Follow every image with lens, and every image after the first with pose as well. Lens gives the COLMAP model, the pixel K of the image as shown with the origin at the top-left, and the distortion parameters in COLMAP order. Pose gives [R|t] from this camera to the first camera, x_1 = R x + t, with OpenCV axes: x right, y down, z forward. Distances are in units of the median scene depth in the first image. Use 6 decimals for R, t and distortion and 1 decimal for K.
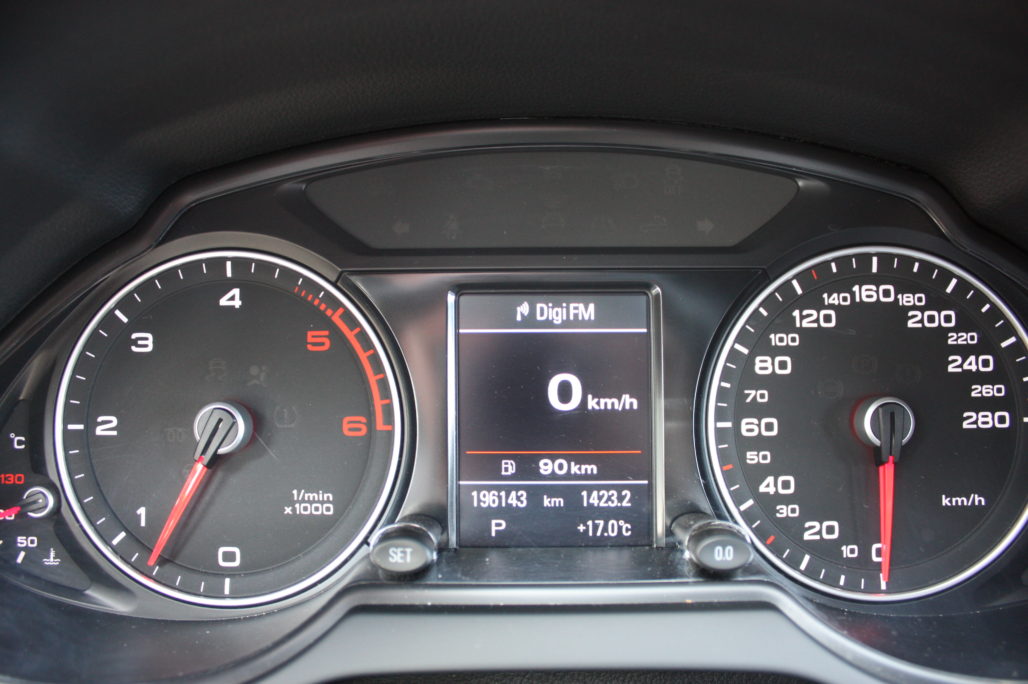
lens RADIAL K [[847.9, 0, 514.0], [0, 847.9, 343.9], [0, 0, 1]] dist [-0.115147, 0.016217]
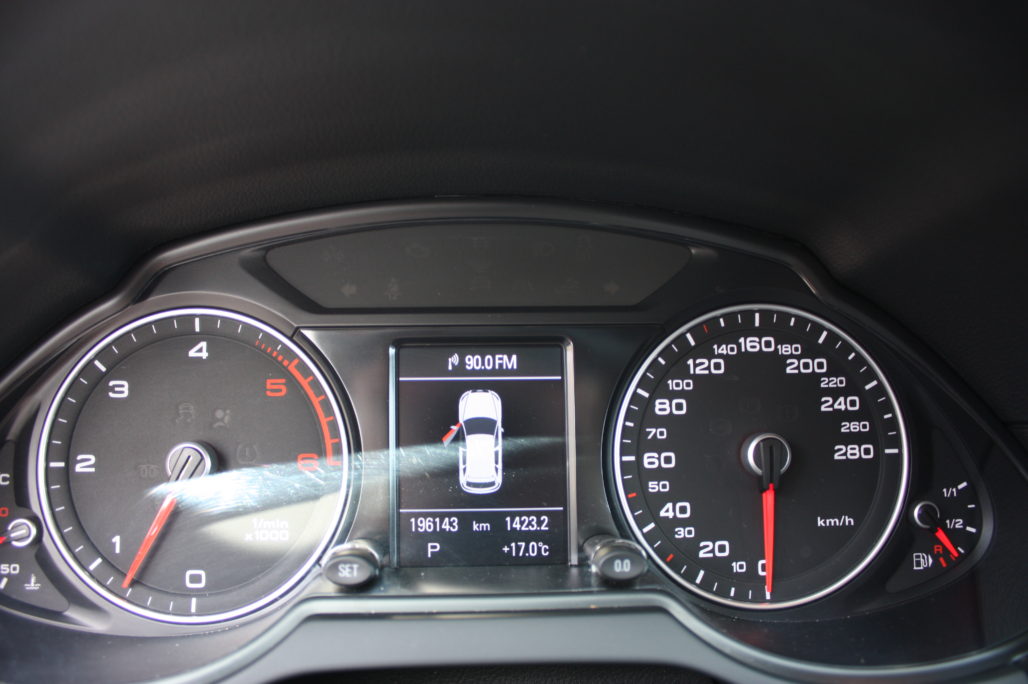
lens RADIAL K [[847.9, 0, 511.0], [0, 847.9, 341.8], [0, 0, 1]] dist [-0.115147, 0.016217]
pose [[0.998241, -0.002195, 0.059253, 0.019075], [0.005322, 0.998598, -0.052673, -0.004200], [-0.059054, 0.052896, 0.996852, -0.161555]]
